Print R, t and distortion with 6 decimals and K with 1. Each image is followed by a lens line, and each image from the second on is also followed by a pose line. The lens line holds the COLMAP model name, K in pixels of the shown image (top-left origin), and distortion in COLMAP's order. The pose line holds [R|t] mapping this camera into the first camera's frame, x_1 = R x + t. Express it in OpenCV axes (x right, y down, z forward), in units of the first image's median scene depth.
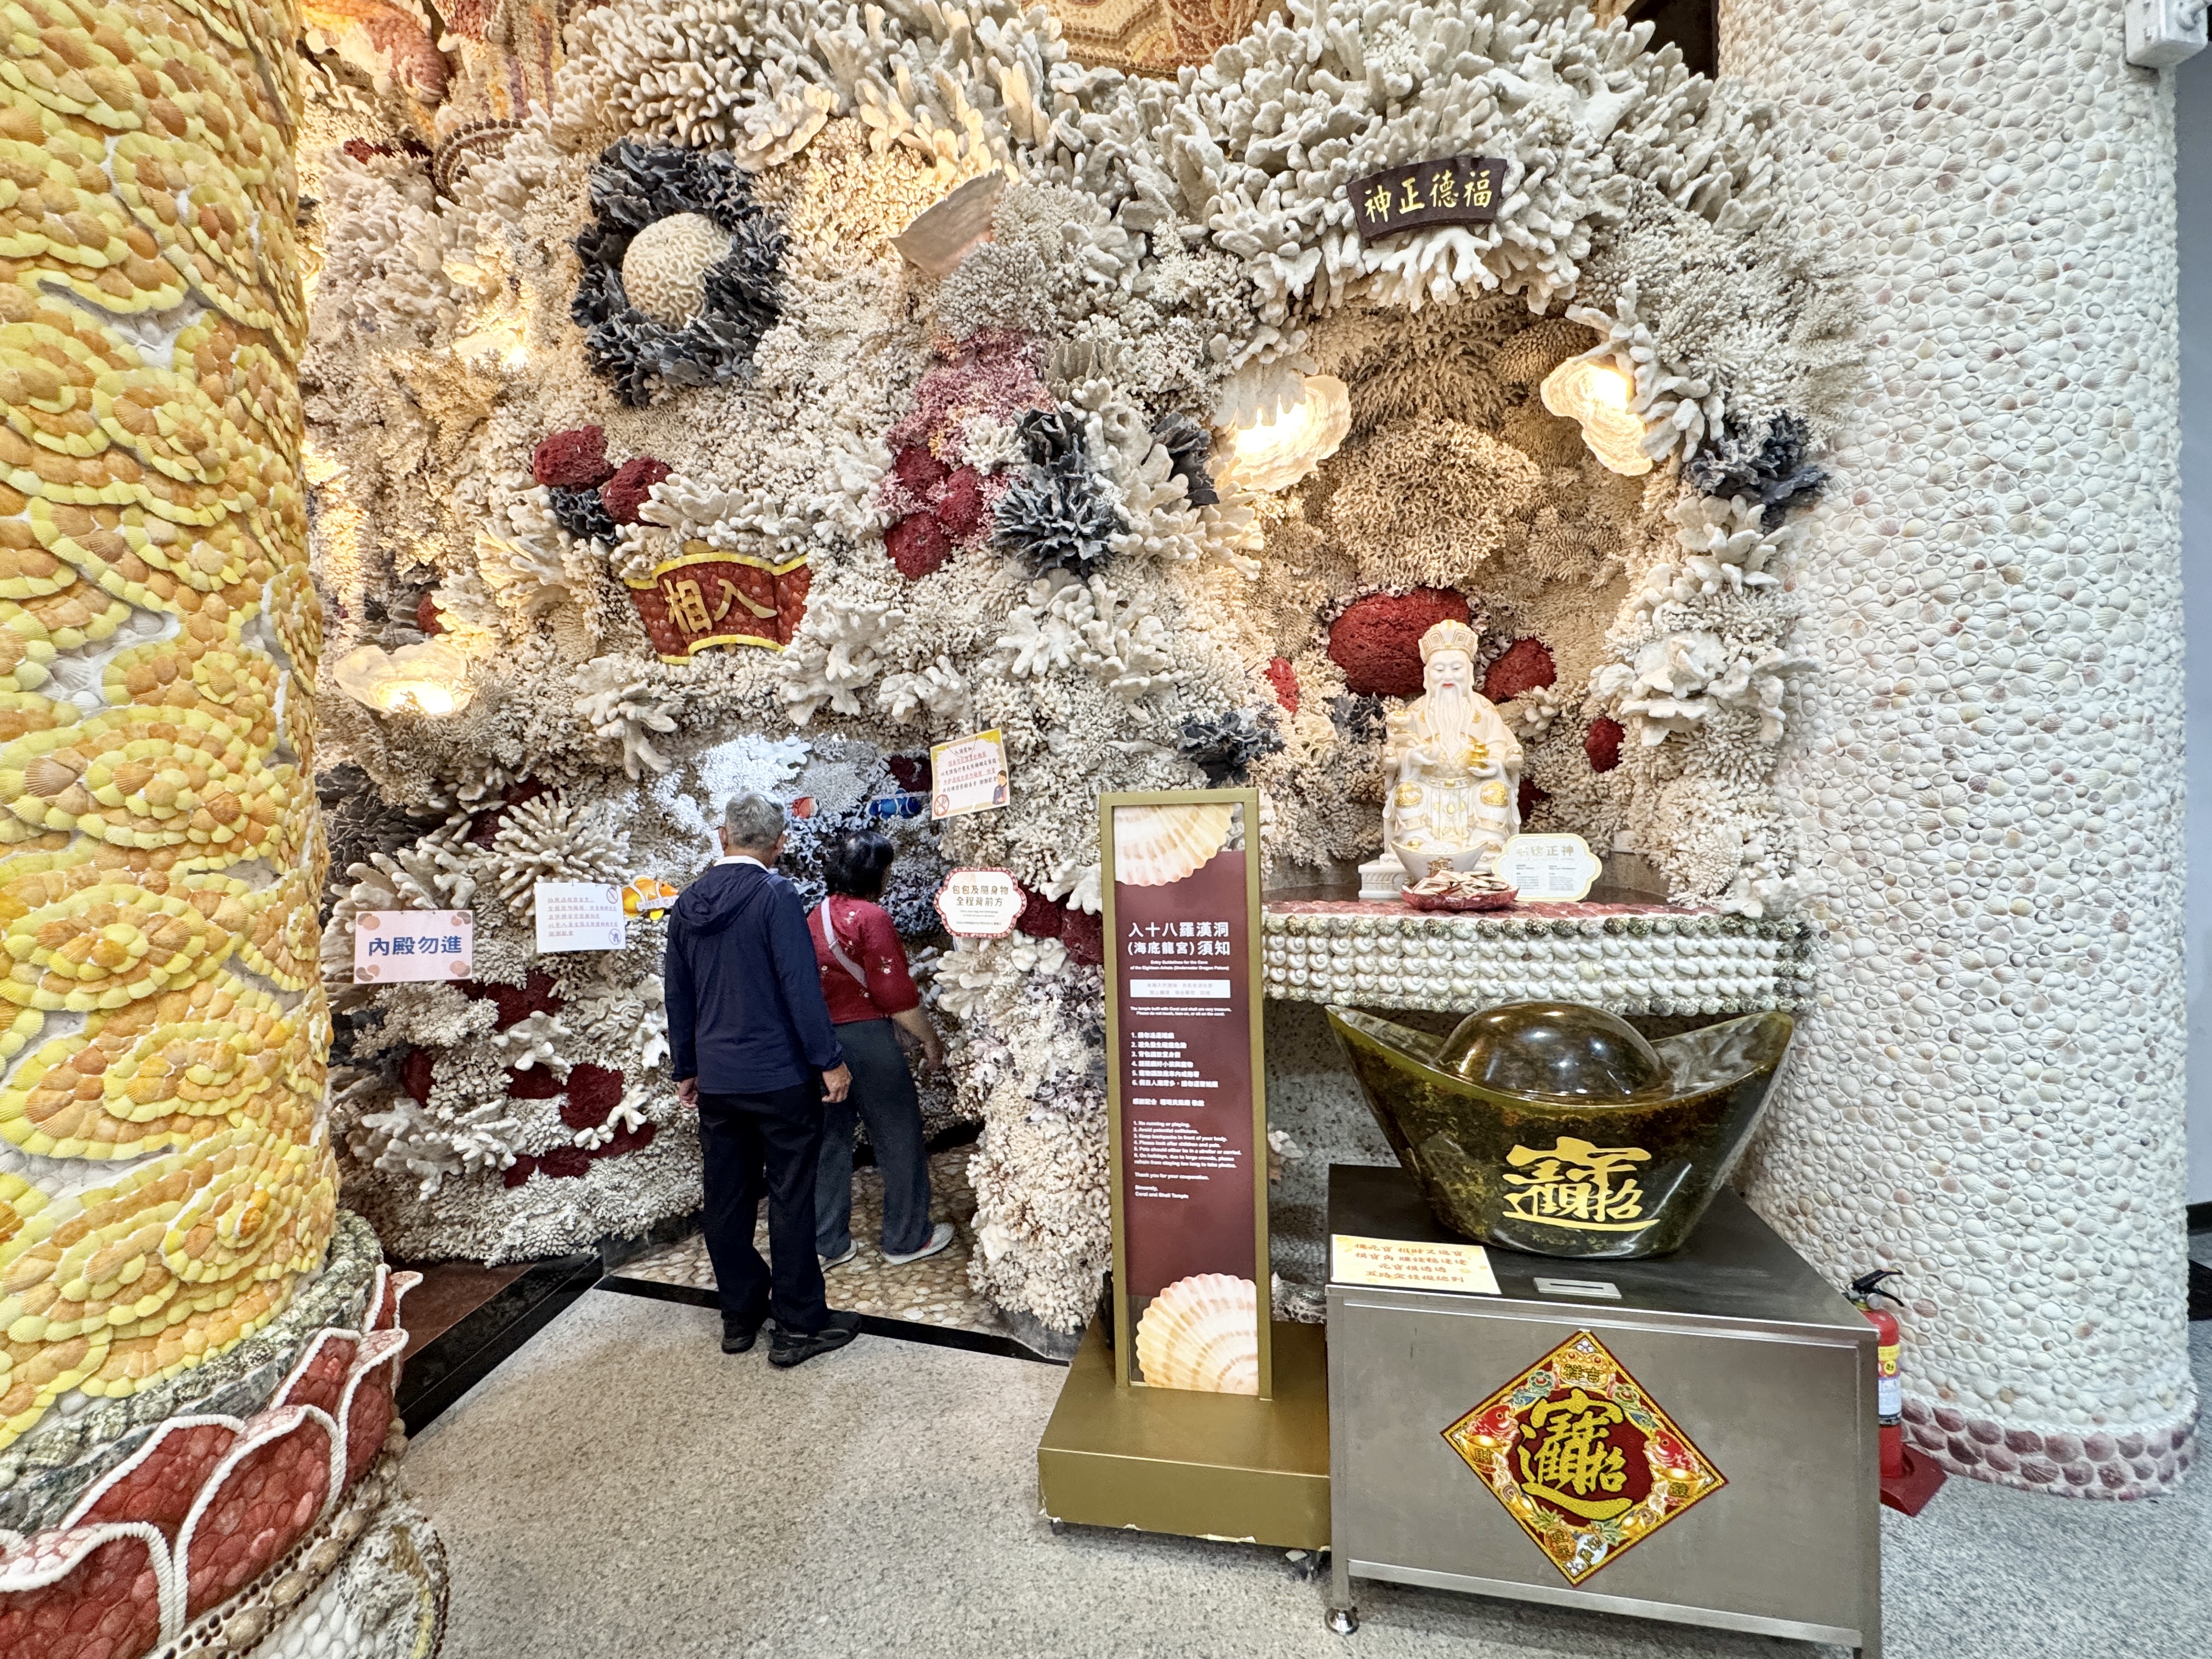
lens RADIAL K [[977.3, 0, 1109.6], [0, 977.3, 831.1], [0, 0, 1]] dist [-0.002382, 0.000026]
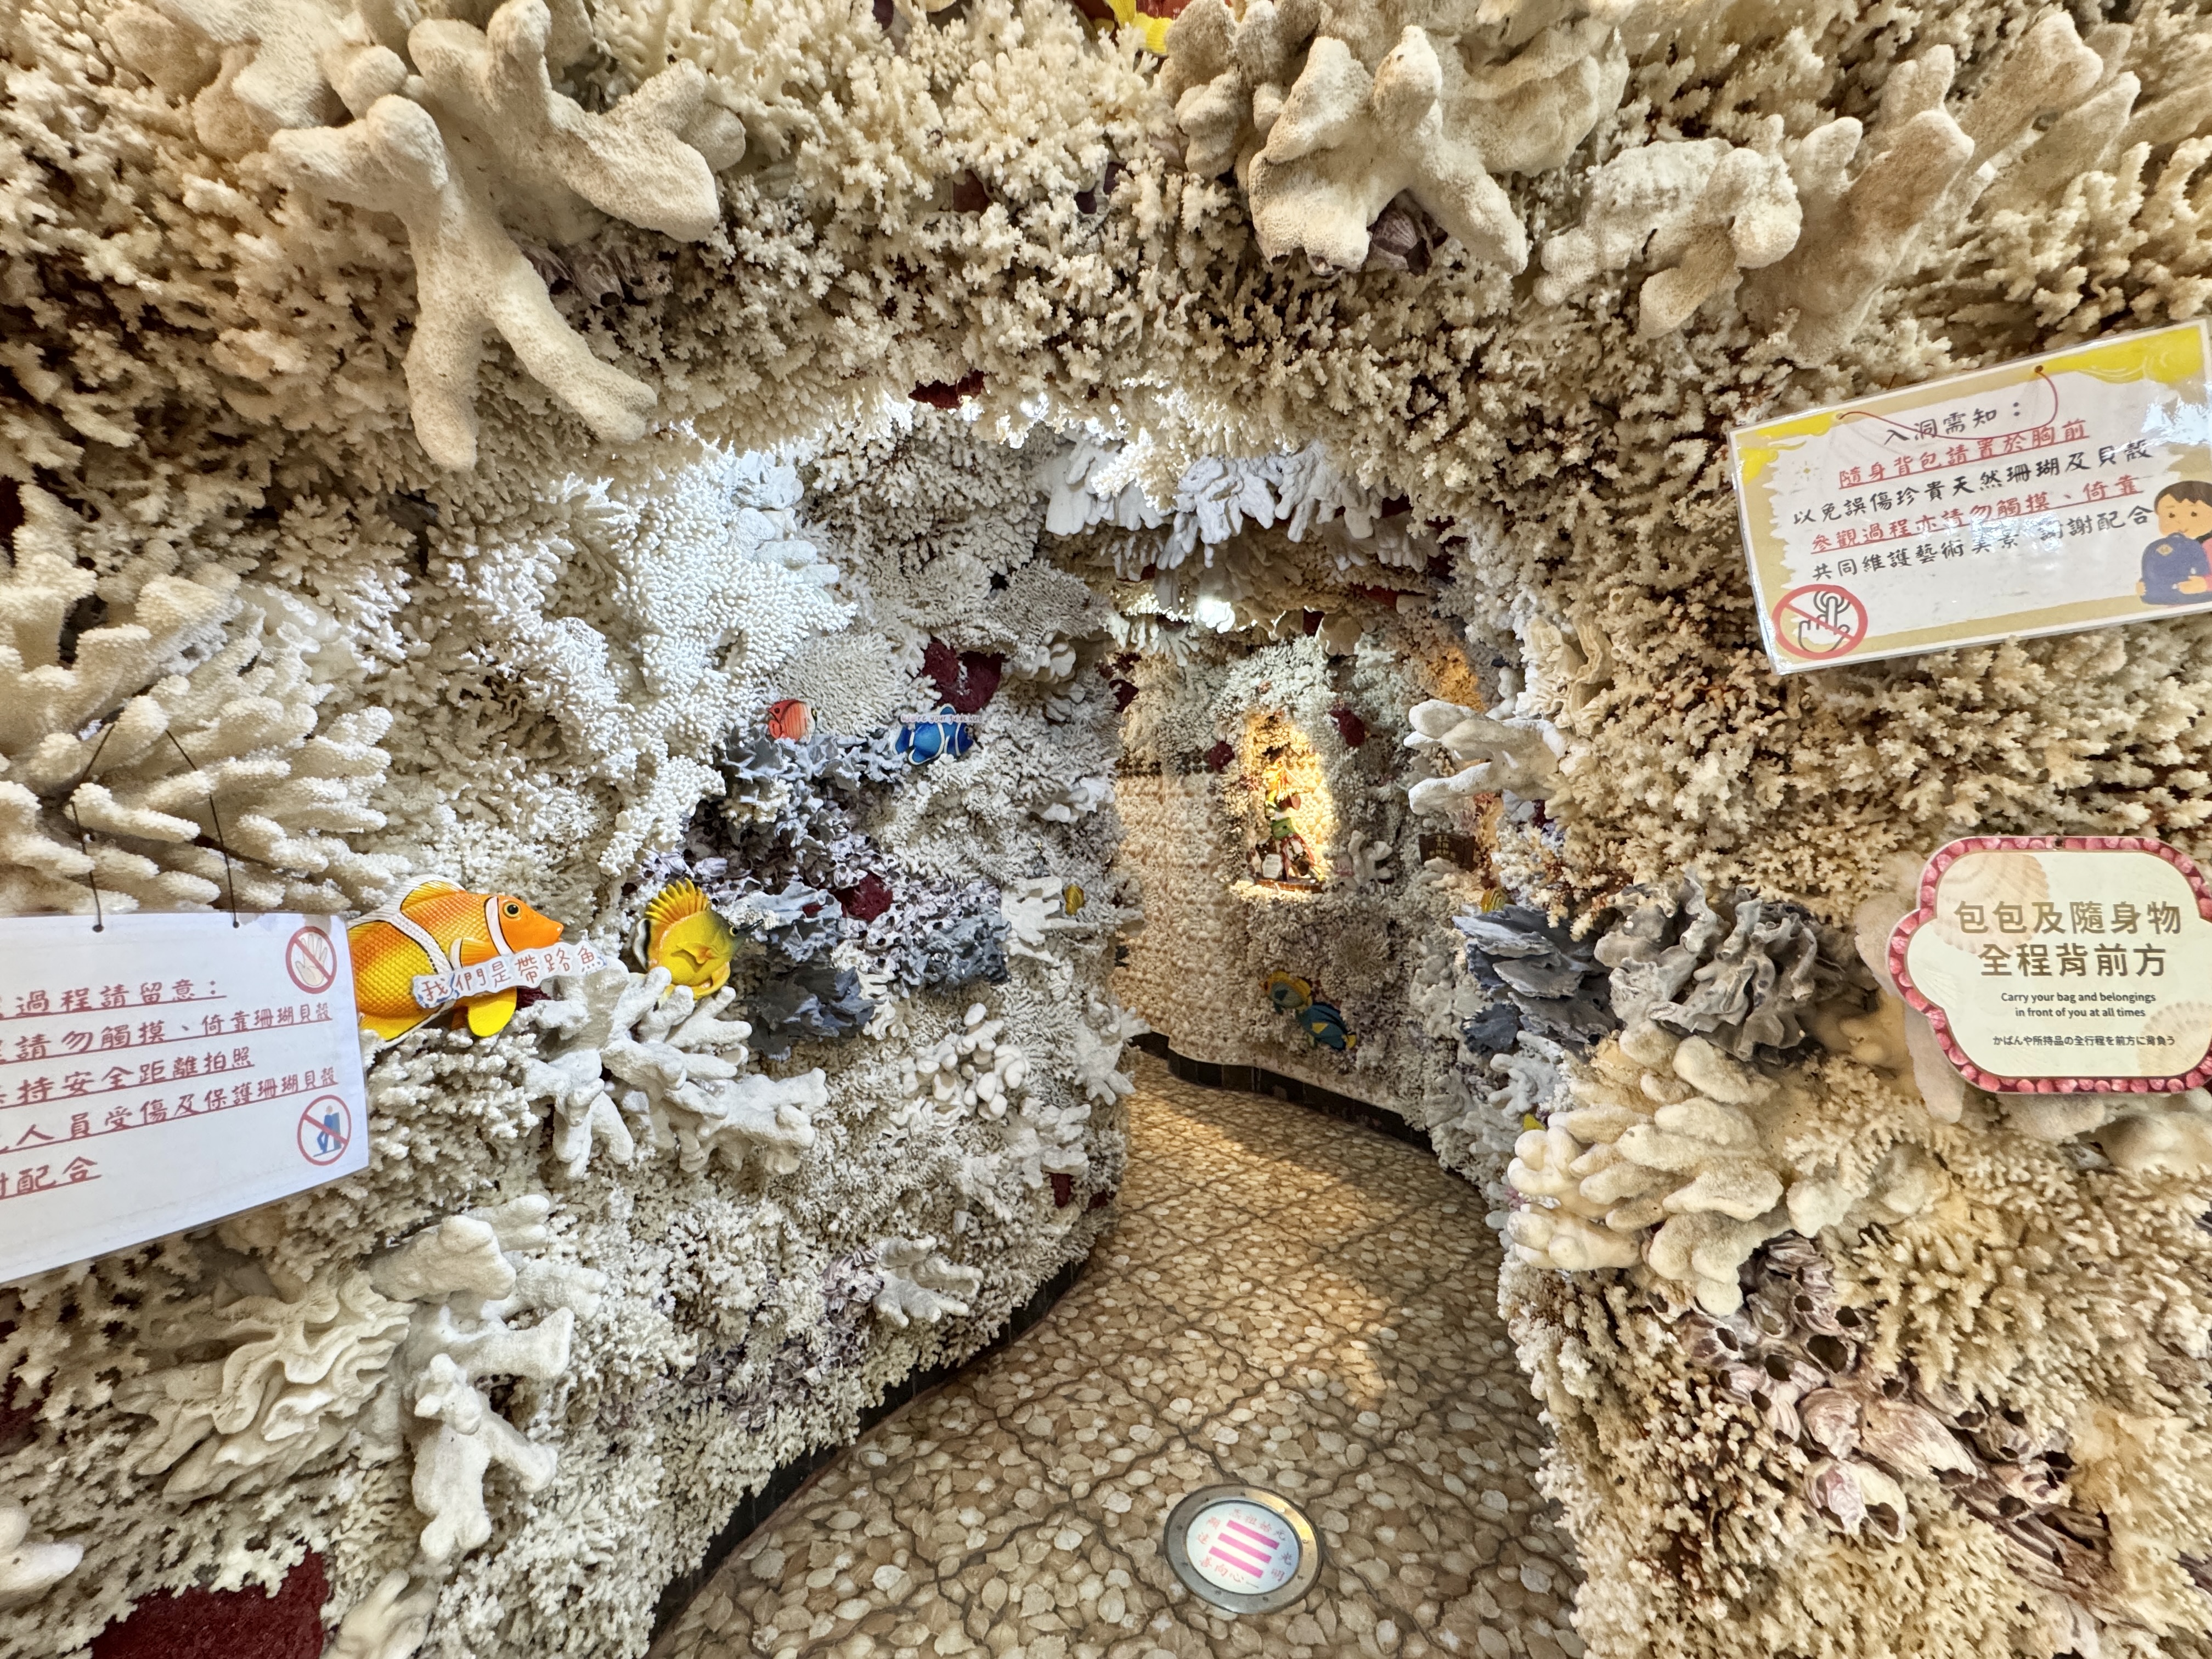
lens RADIAL K [[882.8, 0, 1113.1], [0, 882.8, 829.0], [0, 0, 1]] dist [-0.005936, 0.000726]
pose [[0.938796, 0.009901, 0.344332, -0.414707], [-0.009127, 0.999951, -0.003868, 0.033562], [-0.344353, 0.000488, 0.938840, 0.755930]]
